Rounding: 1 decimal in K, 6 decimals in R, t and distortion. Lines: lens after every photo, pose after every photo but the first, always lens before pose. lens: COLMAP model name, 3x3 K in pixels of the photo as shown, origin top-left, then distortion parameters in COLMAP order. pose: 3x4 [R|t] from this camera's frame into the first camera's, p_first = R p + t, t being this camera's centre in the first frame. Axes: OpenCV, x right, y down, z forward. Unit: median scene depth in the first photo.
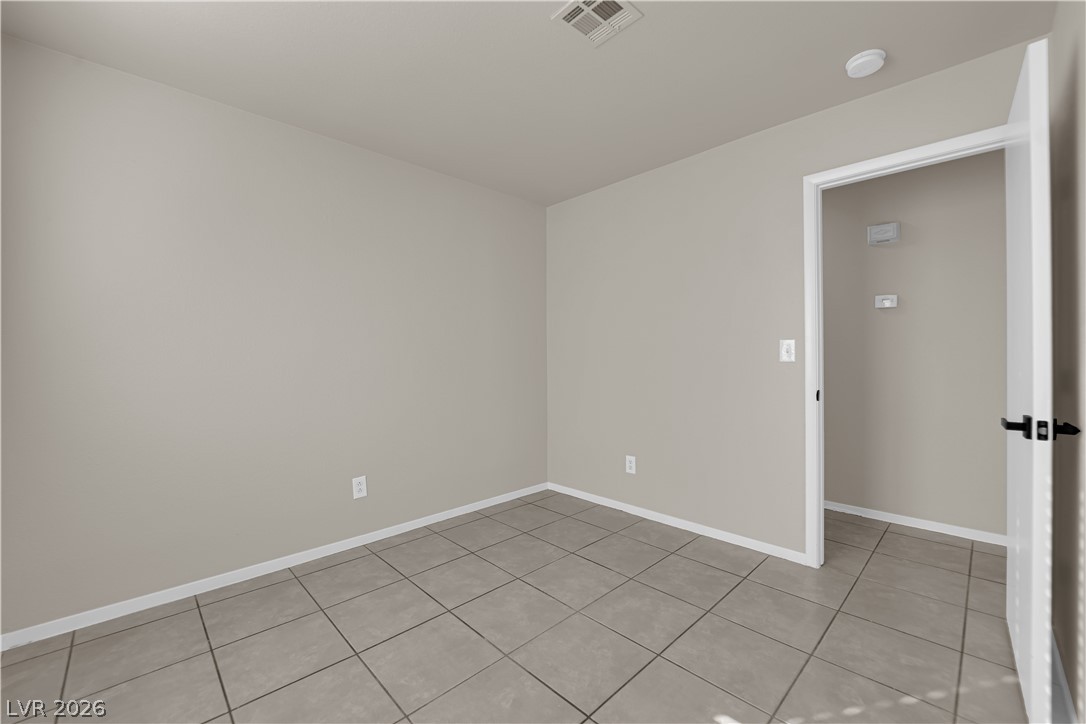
lens RADIAL K [[443.9, 0, 574.0], [0, 443.9, 356.8], [0, 0, 1]] dist [0.000427, 0.000005]
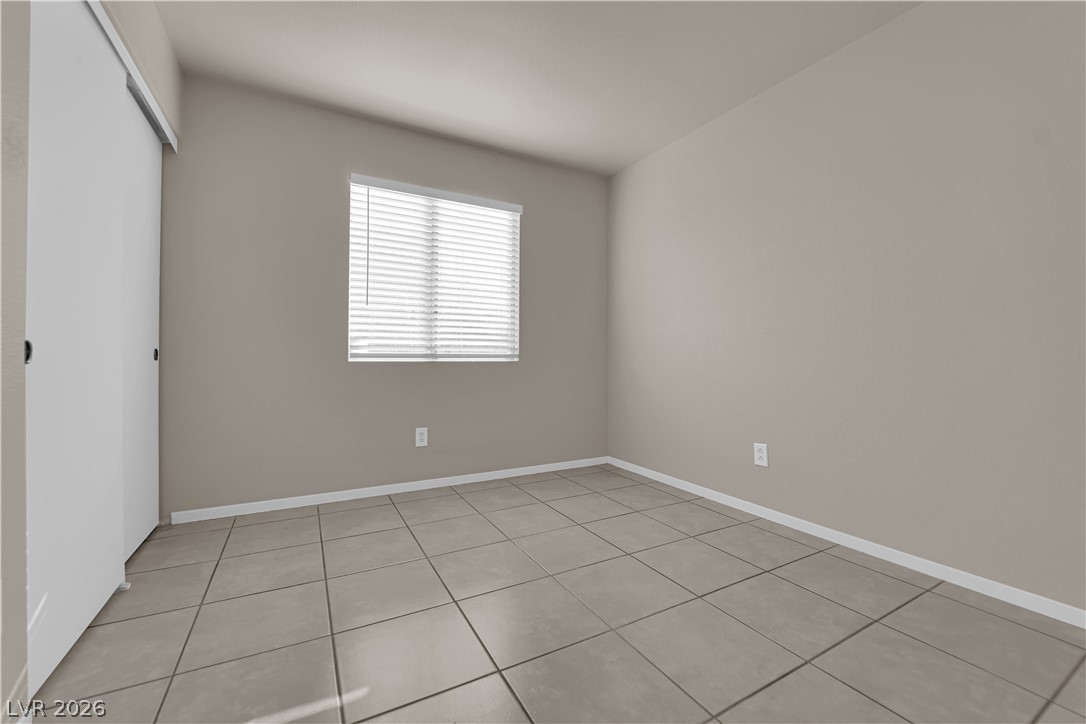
lens RADIAL K [[443.9, 0, 574.0], [0, 443.9, 356.8], [0, 0, 1]] dist [0.000427, 0.000005]
pose [[-0.258380, 0.001929, -0.966041, 0.644817], [-0.003236, 0.999991, 0.002863, 0.067813], [0.966038, 0.003866, -0.258372, 0.922299]]
